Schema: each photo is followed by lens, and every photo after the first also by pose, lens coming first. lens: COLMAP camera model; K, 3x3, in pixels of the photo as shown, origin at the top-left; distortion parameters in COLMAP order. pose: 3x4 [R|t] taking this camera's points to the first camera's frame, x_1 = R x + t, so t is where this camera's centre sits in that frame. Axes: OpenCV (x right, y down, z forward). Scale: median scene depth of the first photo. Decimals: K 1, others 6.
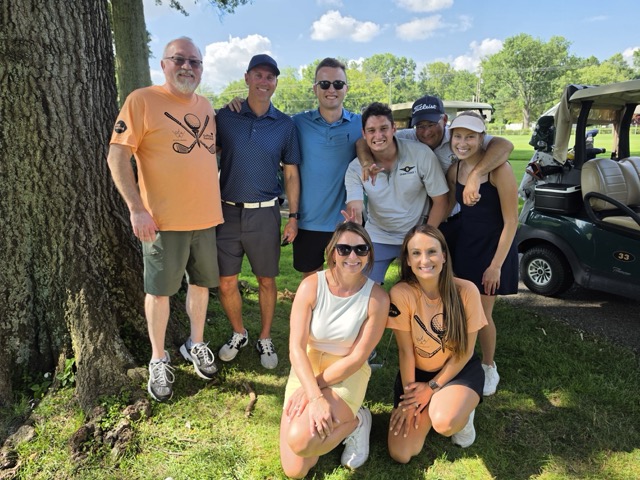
lens RADIAL K [[459.7, 0, 317.9], [0, 459.7, 244.5], [0, 0, 1]] dist [-0.015545, -0.003326]
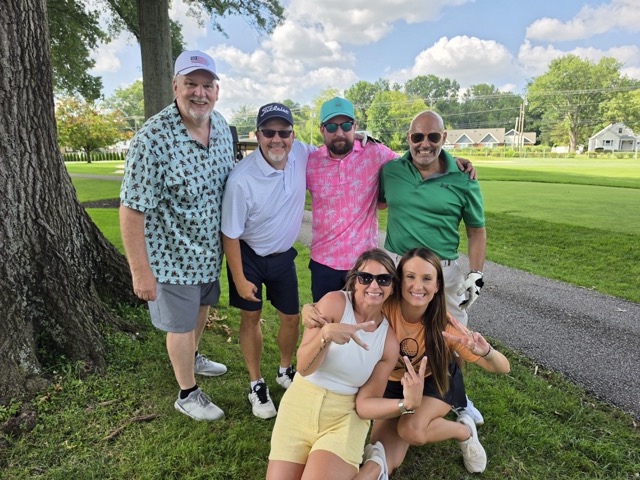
lens RADIAL K [[459.7, 0, 317.9], [0, 459.7, 244.5], [0, 0, 1]] dist [-0.015545, -0.003326]
pose [[0.995630, 0.032639, -0.087502, 0.248266], [-0.036233, 0.998551, -0.039798, 0.000207], [0.086076, 0.042795, 0.995369, 0.065511]]
